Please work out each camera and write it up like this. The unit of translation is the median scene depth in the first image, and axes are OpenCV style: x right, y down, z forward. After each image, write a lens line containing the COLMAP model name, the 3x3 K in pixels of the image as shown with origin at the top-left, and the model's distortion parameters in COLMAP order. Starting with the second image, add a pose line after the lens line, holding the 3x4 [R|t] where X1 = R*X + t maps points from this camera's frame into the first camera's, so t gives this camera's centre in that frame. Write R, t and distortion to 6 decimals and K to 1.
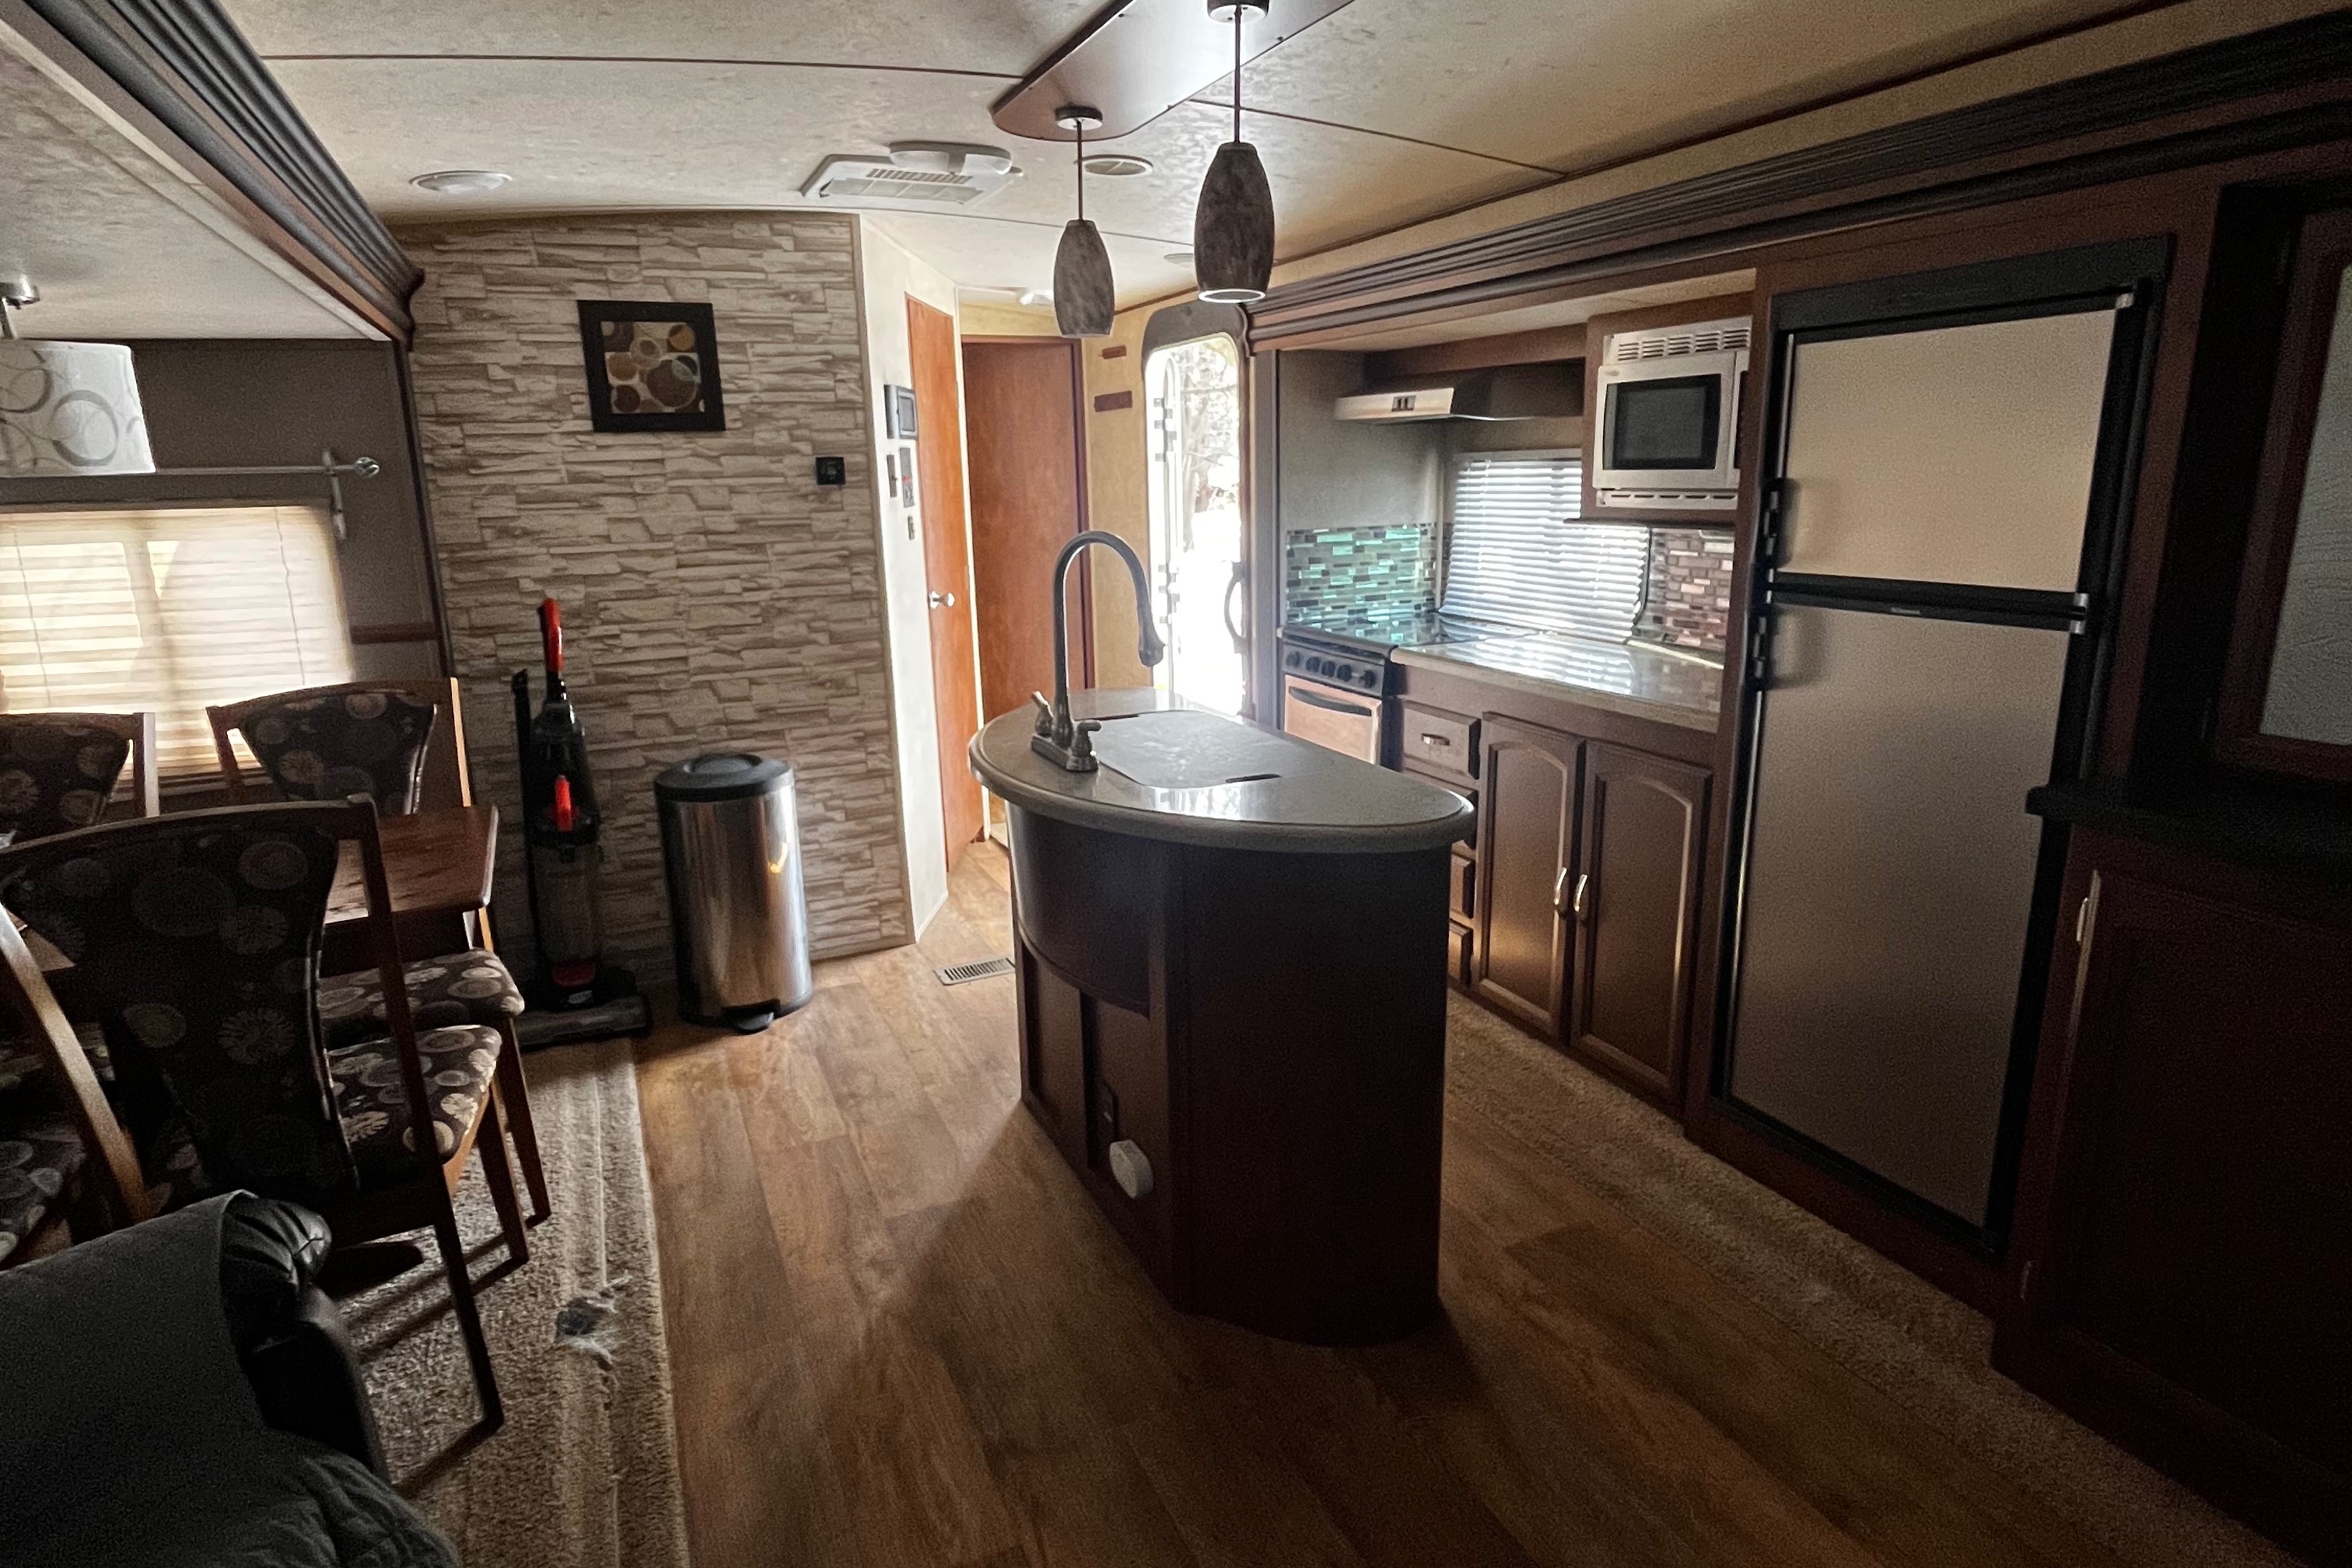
lens RADIAL K [[1264.5, 0, 1177.5], [0, 1264.5, 785.3], [0, 0, 1]] dist [-0.006084, -0.000135]
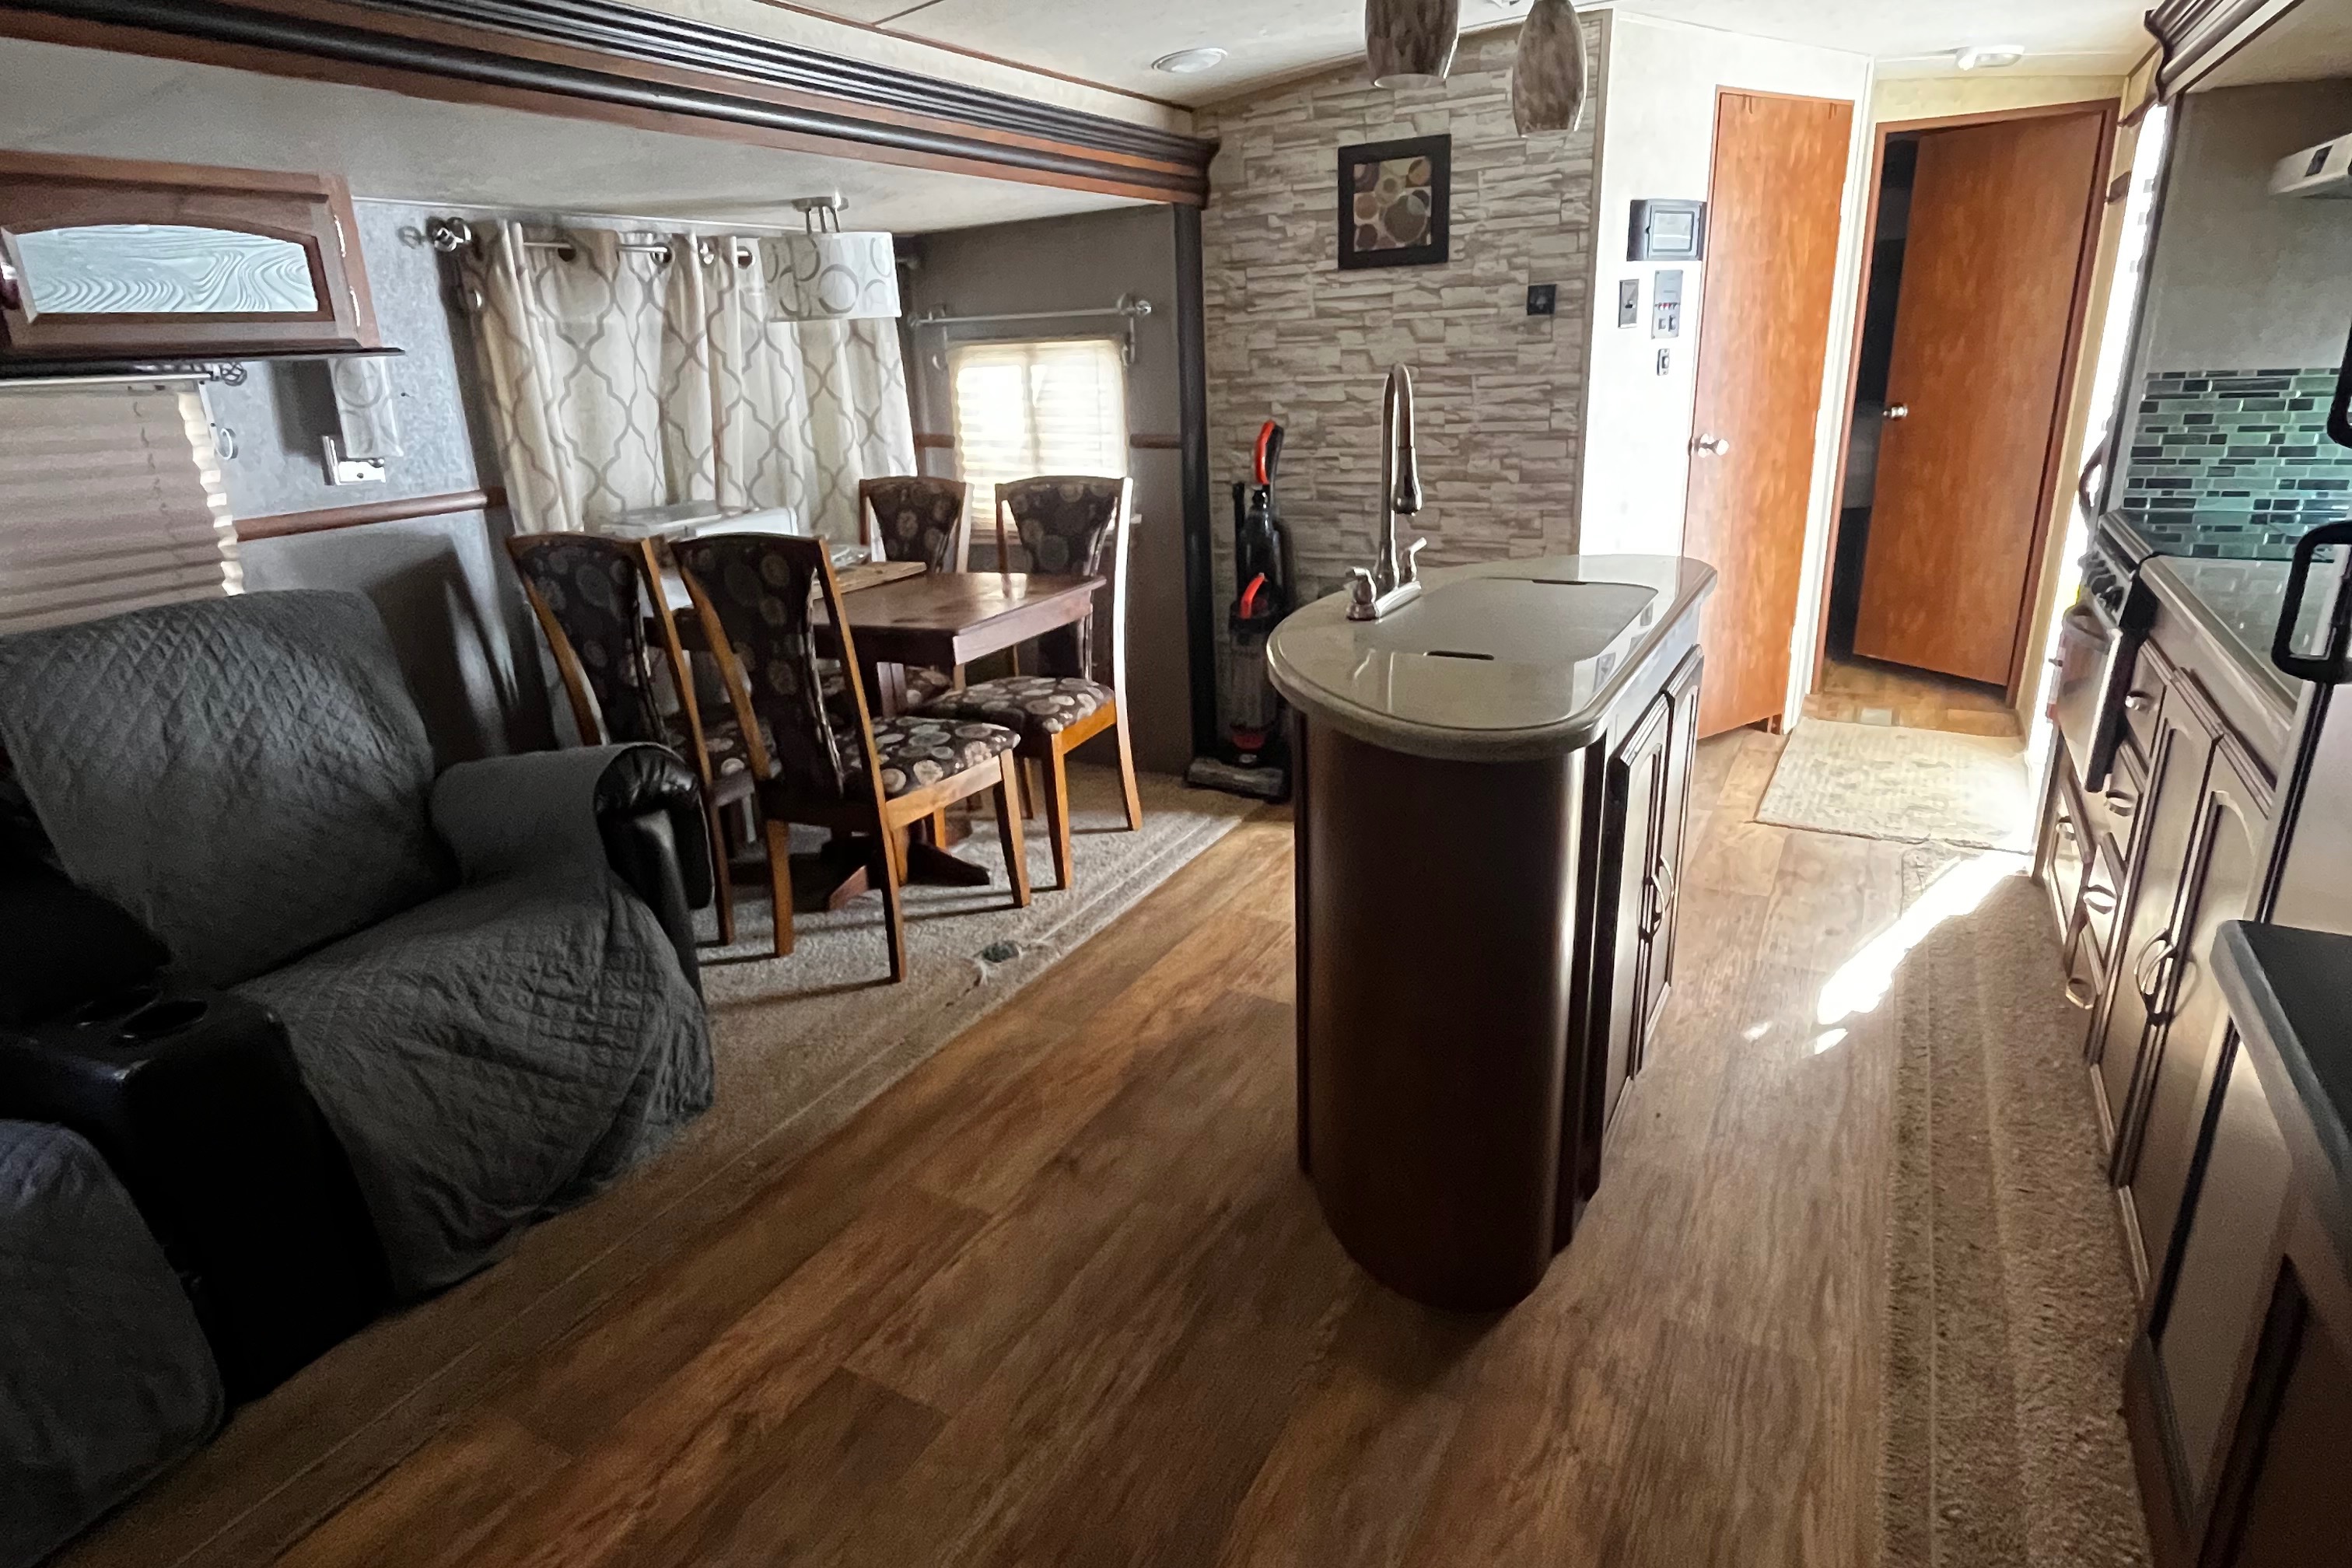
lens RADIAL K [[1264.5, 0, 1178.6], [0, 1264.5, 788.0], [0, 0, 1]] dist [-0.006084, -0.000135]
pose [[0.590159, 0.264558, -0.762706, 0.427503], [-0.169364, 0.964327, 0.203445, -0.041180], [0.789321, 0.009110, 0.613913, 0.205088]]
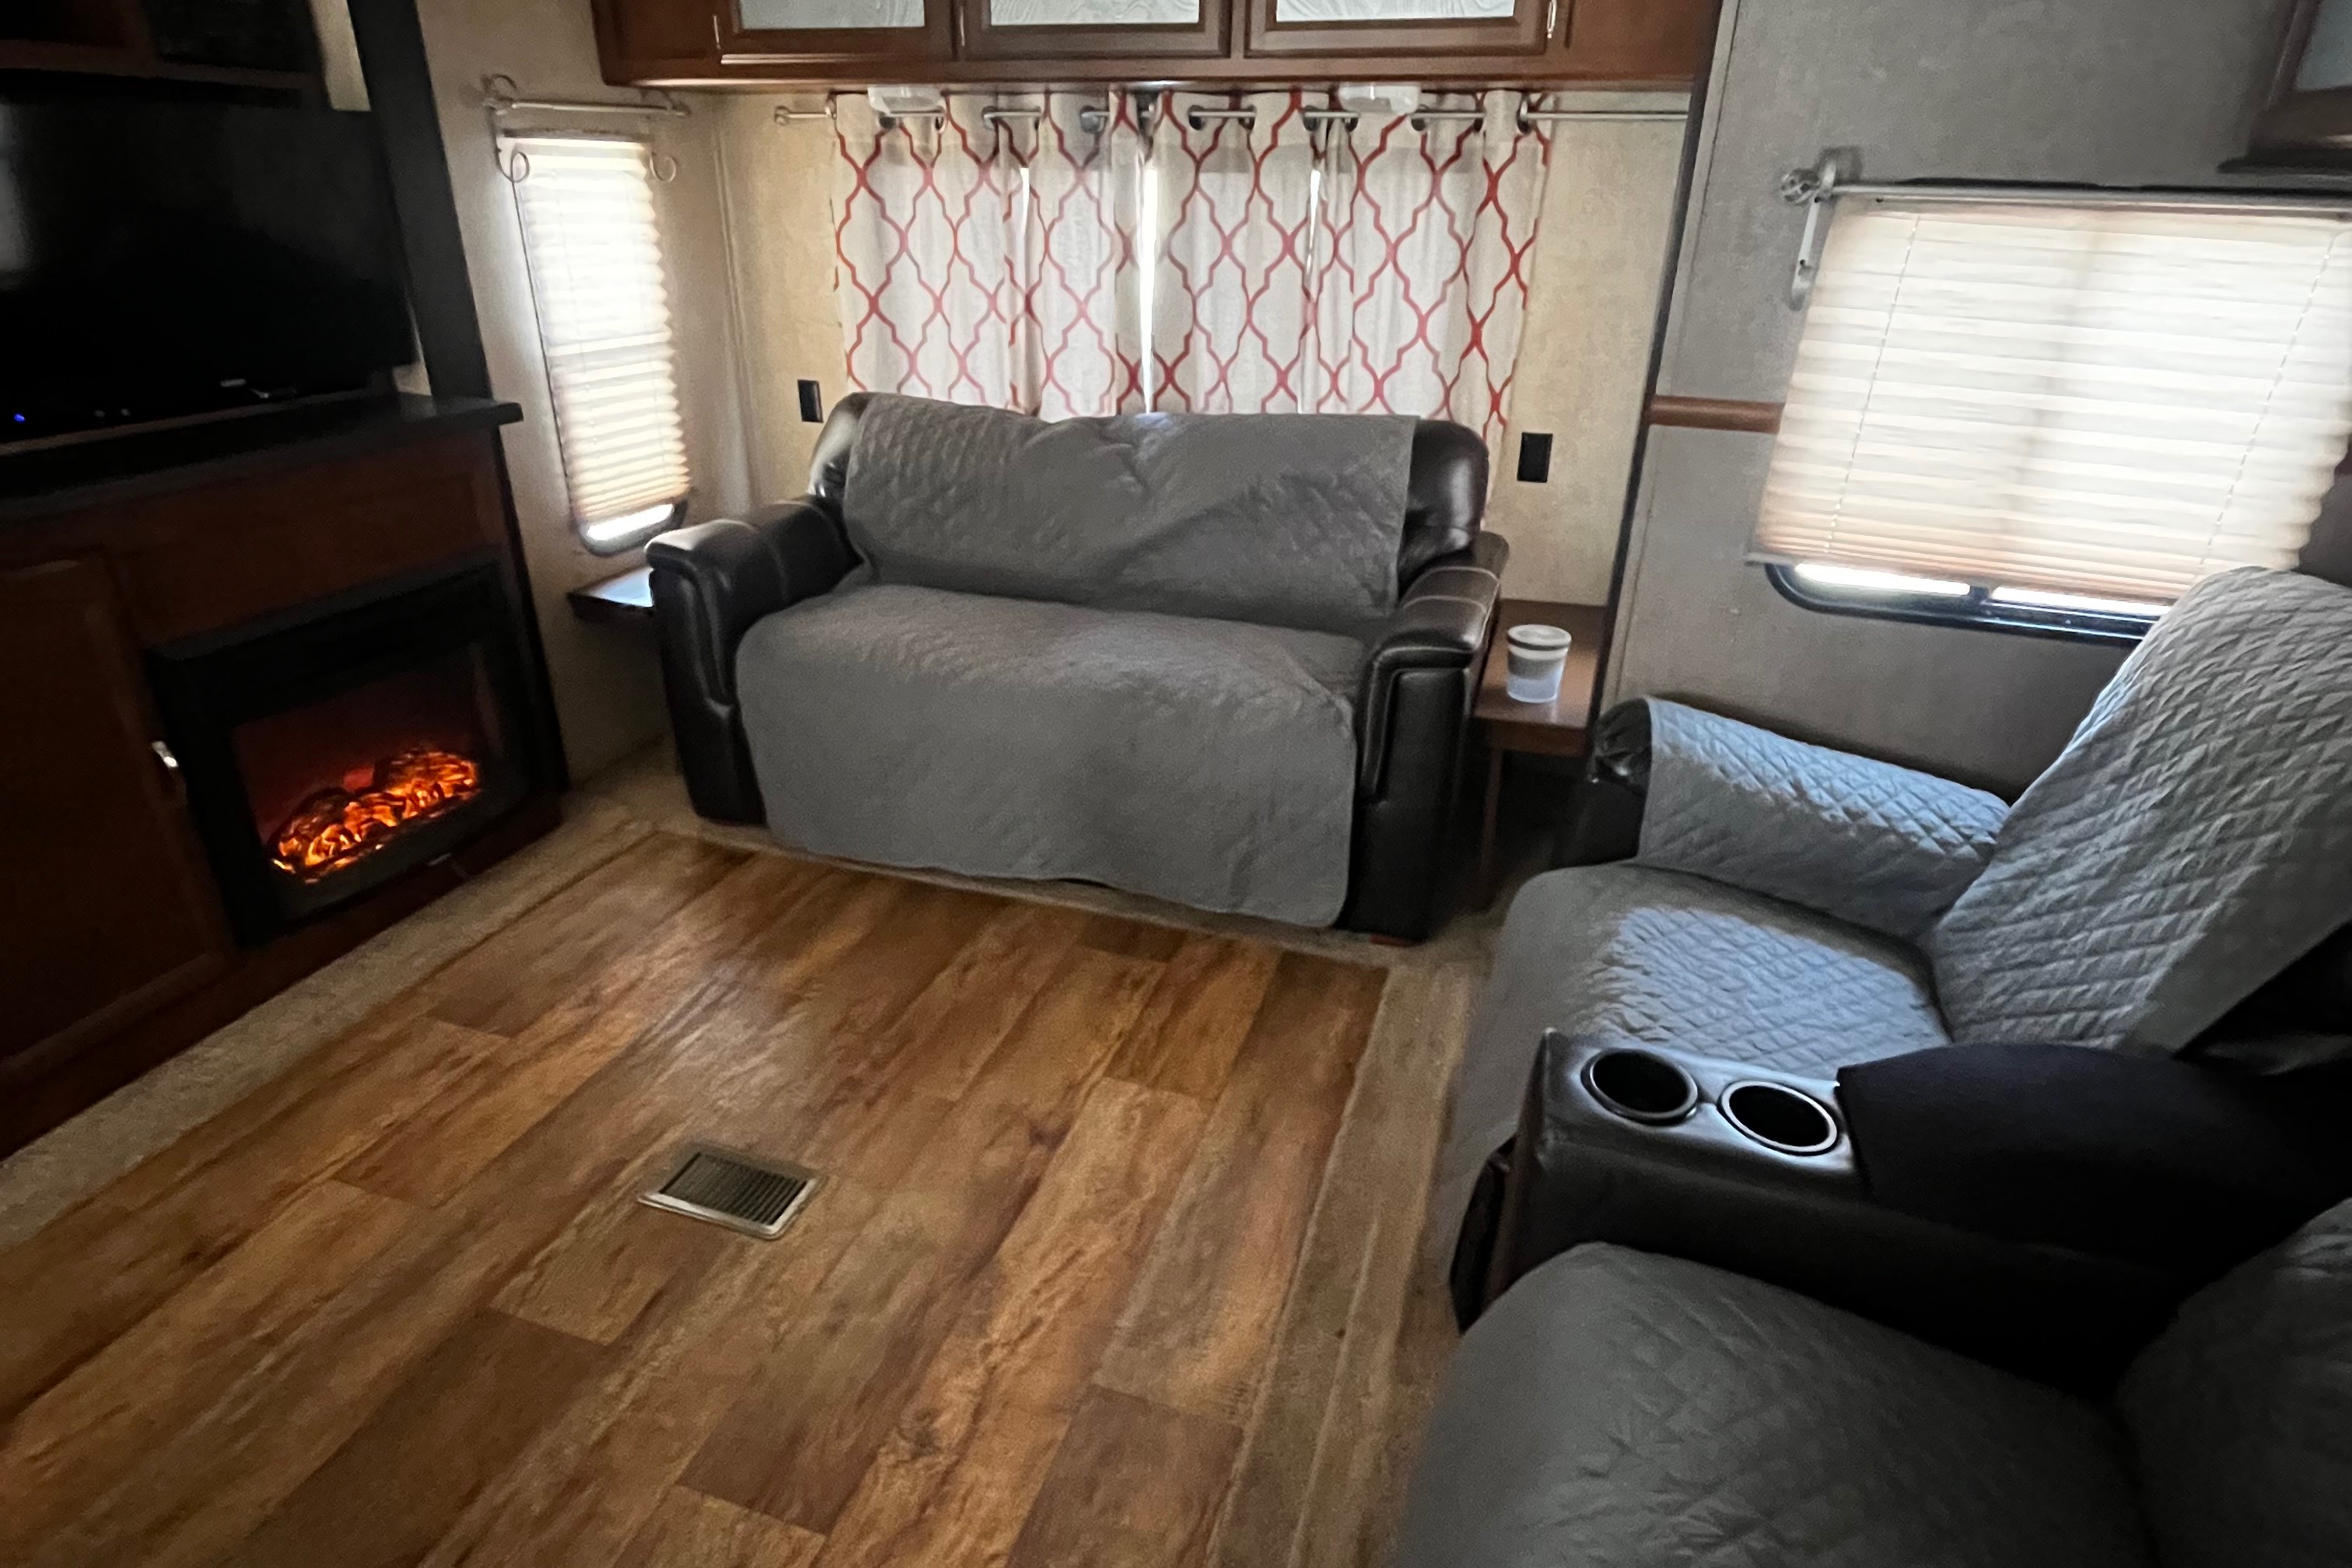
lens RADIAL K [[1264.5, 0, 1169.0], [0, 1264.5, 784.5], [0, 0, 1]] dist [-0.006084, -0.000135]
pose [[-0.725708, -0.287992, 0.624826, -0.300500], [0.162841, 0.810470, 0.562691, -0.093171], [-0.668454, 0.510097, -0.541268, 0.455778]]
